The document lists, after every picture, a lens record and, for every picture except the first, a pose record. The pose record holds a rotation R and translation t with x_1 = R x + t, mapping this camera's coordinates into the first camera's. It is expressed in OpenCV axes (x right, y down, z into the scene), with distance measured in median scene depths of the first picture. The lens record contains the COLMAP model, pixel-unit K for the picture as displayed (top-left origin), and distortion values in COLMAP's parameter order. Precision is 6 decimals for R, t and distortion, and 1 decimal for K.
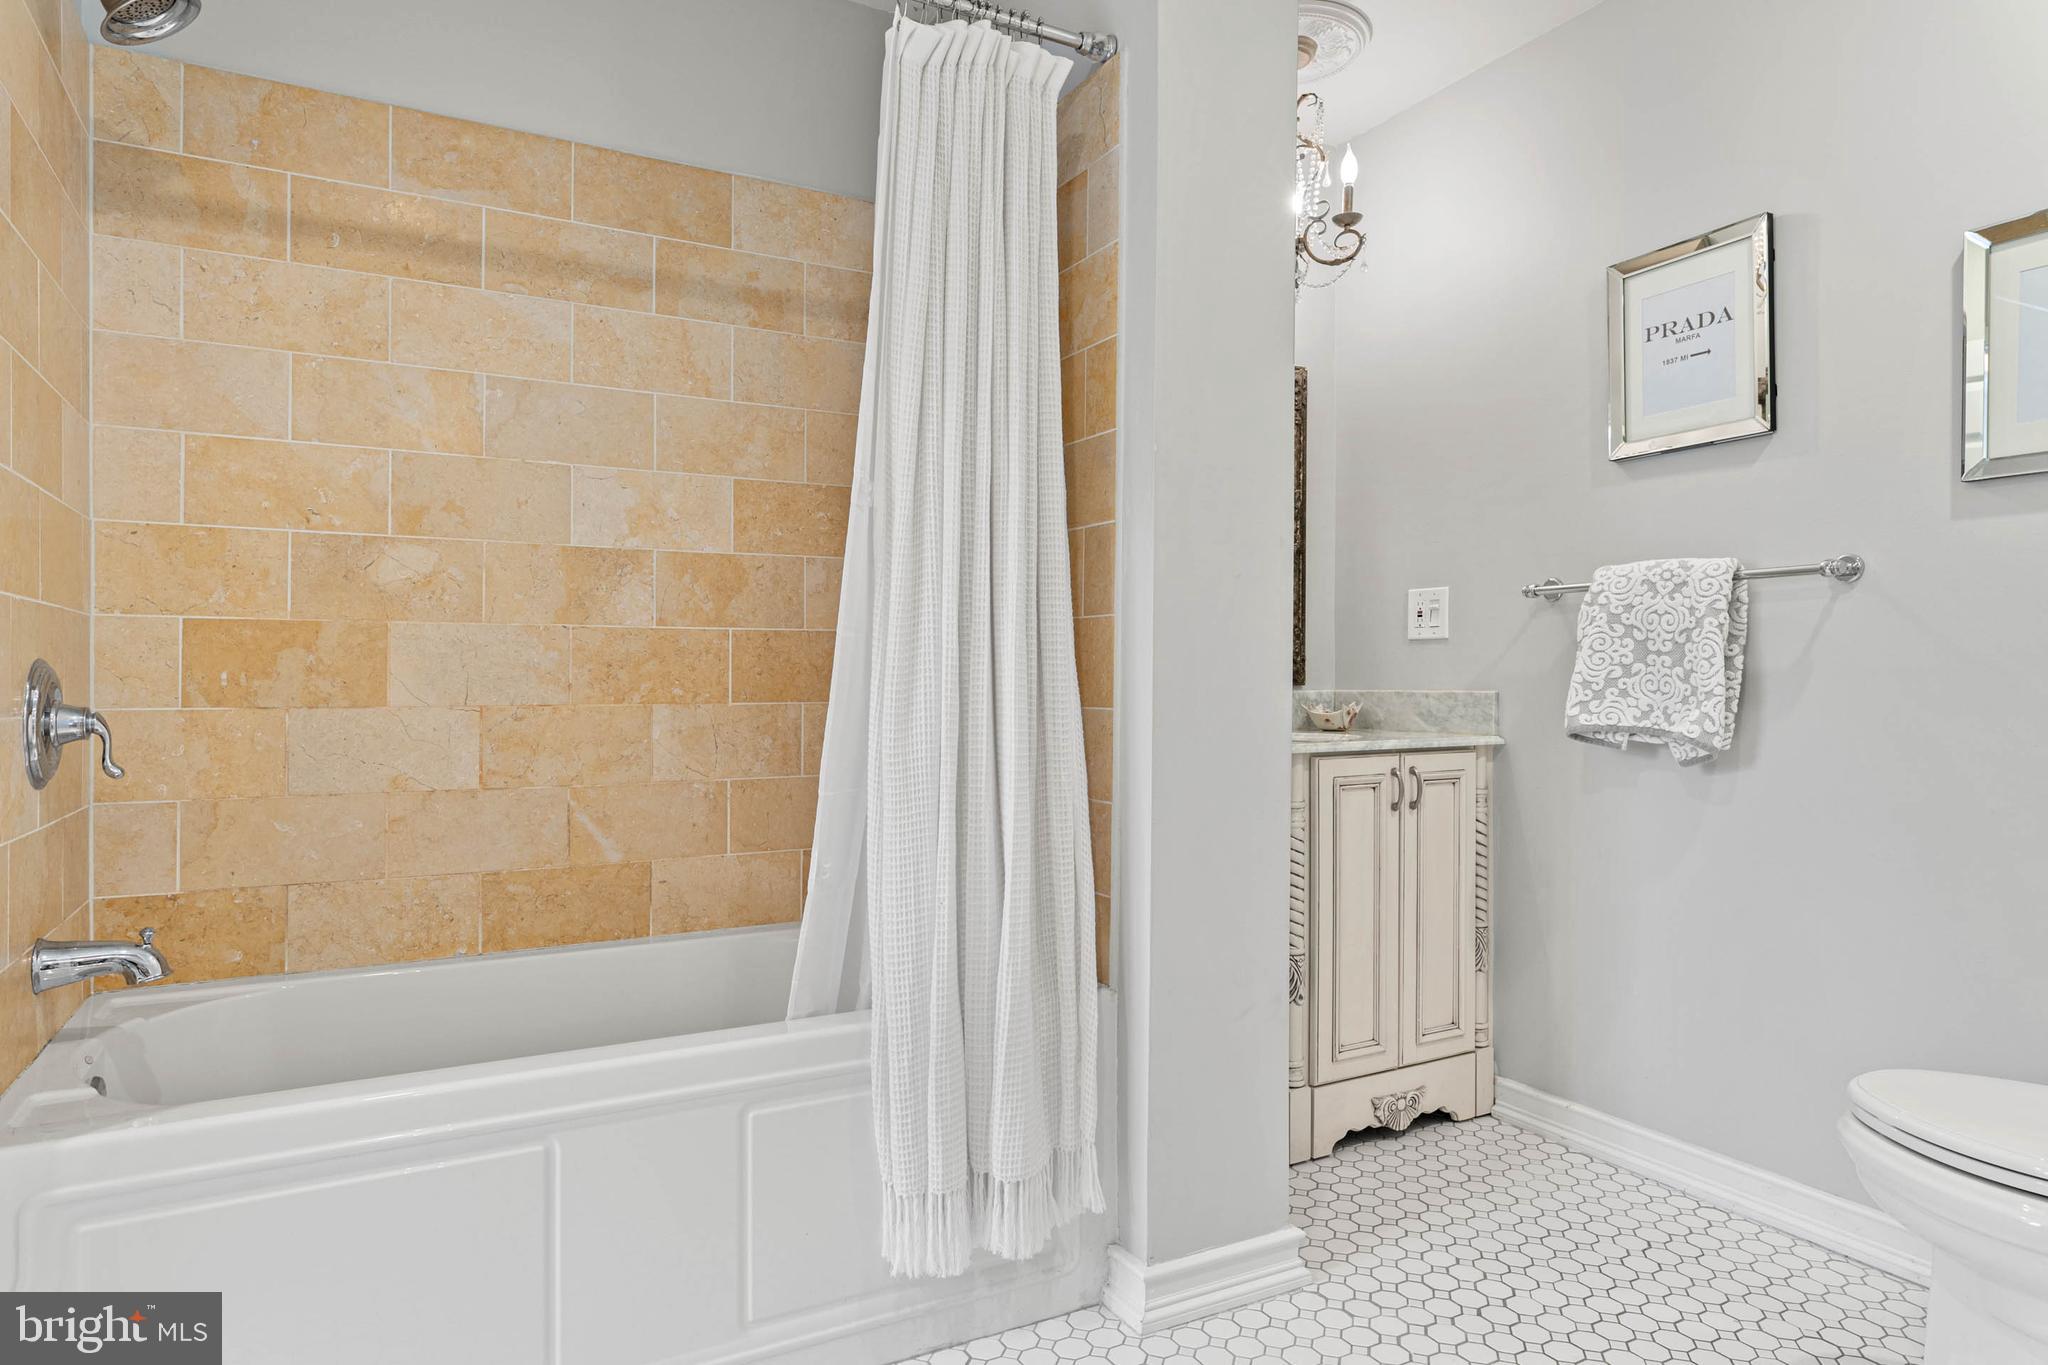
lens RADIAL K [[1183.9, 0, 1024.9], [0, 1183.9, 683.0], [0, 0, 1]] dist [-0.002205, -0.002014]
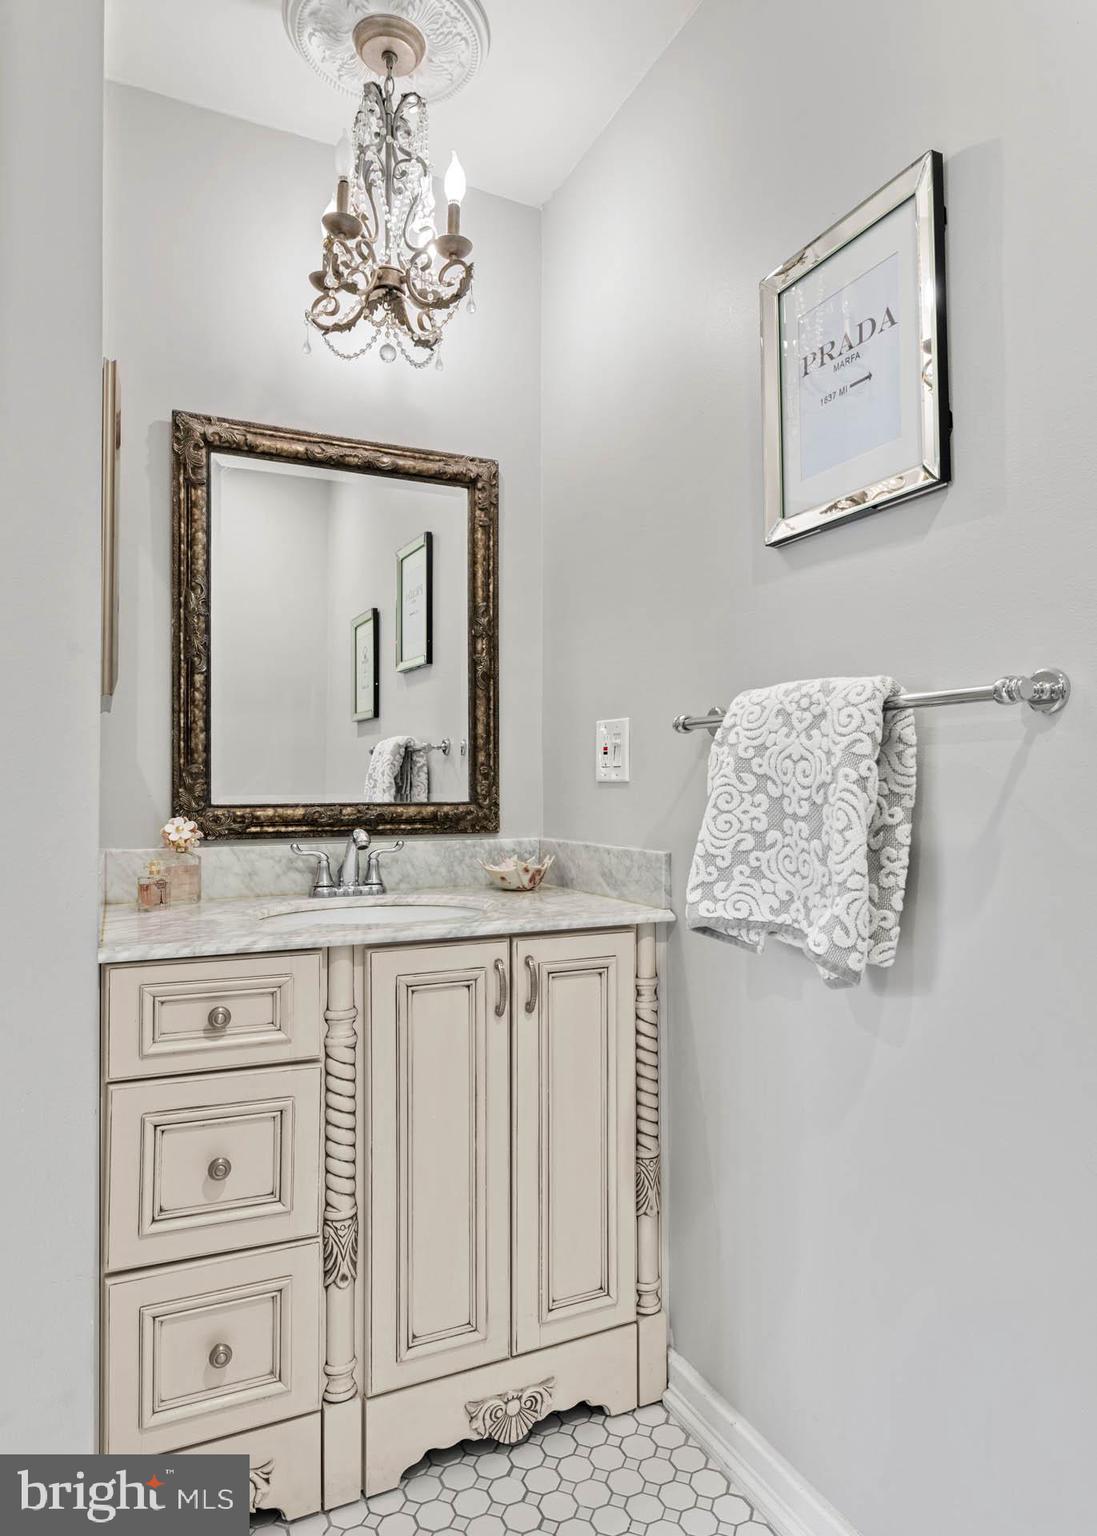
lens RADIAL K [[939.6, 0, 547.1], [0, 939.6, 767.1], [0, 0, 1]] dist [-0.005865, 0.001814]
pose [[0.998430, 0.001558, -0.055992, 0.405832], [-0.002807, 0.999749, -0.022221, -0.039942], [0.055944, 0.022343, 0.998184, 0.434622]]
